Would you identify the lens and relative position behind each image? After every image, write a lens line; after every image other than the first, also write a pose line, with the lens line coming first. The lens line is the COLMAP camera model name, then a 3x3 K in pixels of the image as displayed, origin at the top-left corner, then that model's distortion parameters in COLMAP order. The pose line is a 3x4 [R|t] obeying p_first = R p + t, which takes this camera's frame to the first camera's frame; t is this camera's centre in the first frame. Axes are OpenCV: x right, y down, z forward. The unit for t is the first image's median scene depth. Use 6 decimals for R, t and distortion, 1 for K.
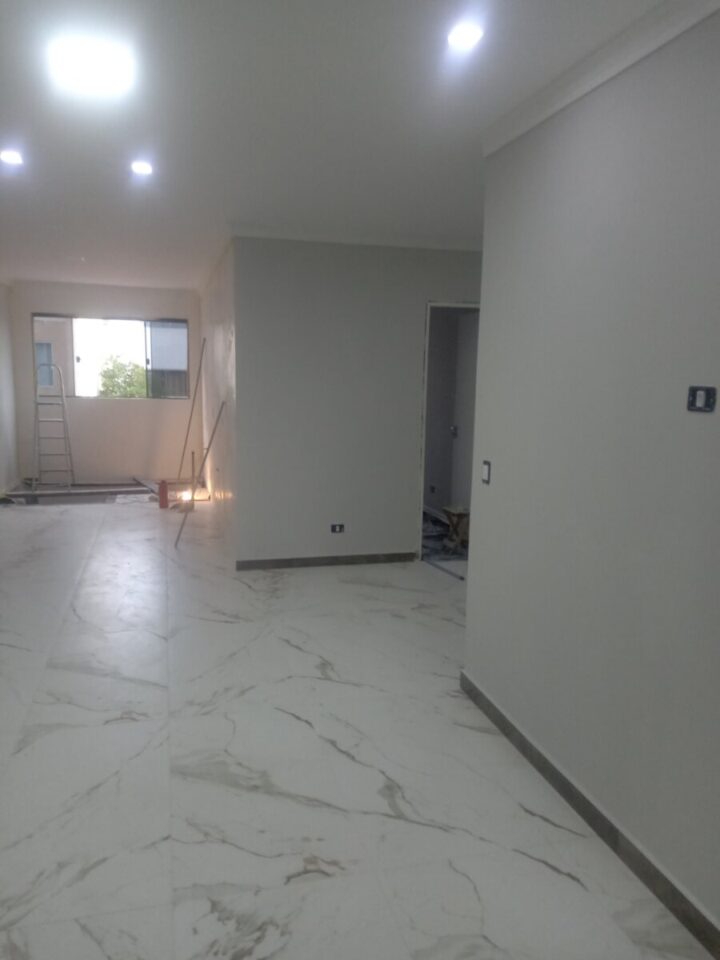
lens RADIAL K [[748.3, 0, 353.1], [0, 748.3, 478.7], [0, 0, 1]] dist [0.128079, -0.210738]
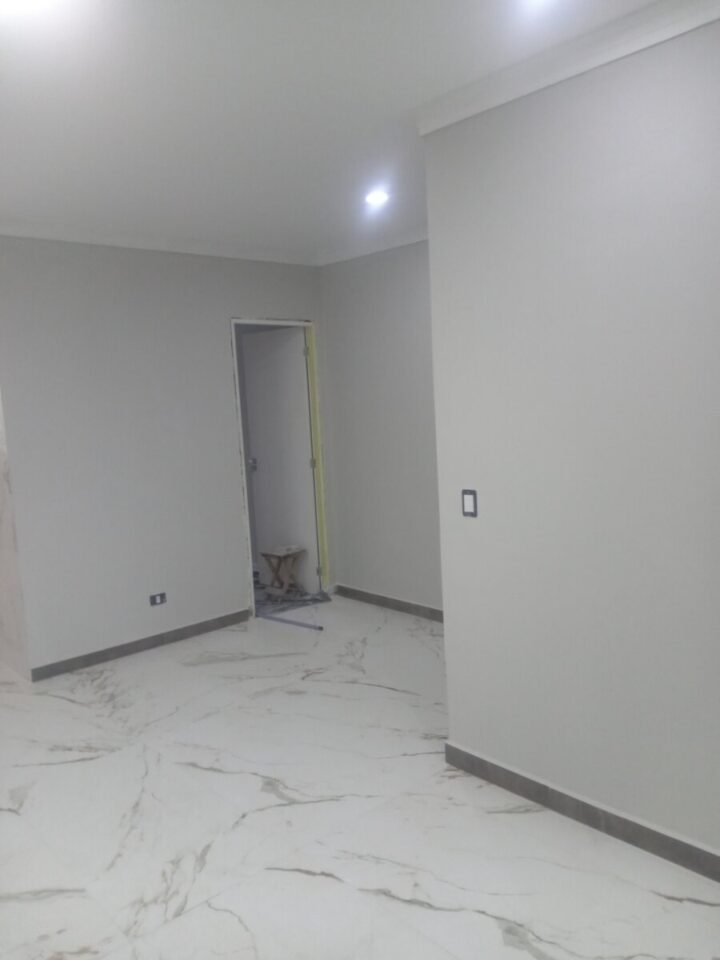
lens RADIAL K [[751.6, 0, 360.0], [0, 751.6, 480.0], [0, 0, 1]] dist [0.091859, -0.151859]
pose [[0.885757, -0.118628, 0.448733, -0.191408], [0.134736, 0.990873, -0.004007, -0.029842], [-0.444162, 0.064010, 0.893657, 0.182671]]
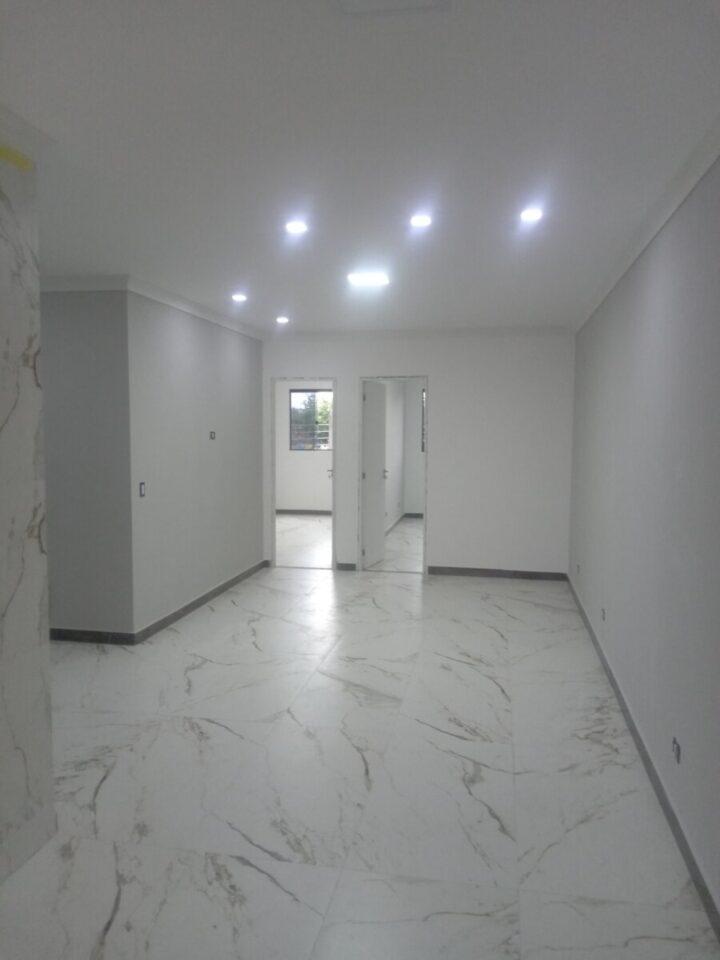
lens RADIAL K [[748.3, 0, 353.1], [0, 748.3, 478.7], [0, 0, 1]] dist [0.128079, -0.210738]
pose [[-0.904561, -0.052252, 0.423130, -0.558680], [0.038618, 0.978340, 0.203371, -0.210748], [-0.424591, 0.200302, -0.882950, 1.374203]]
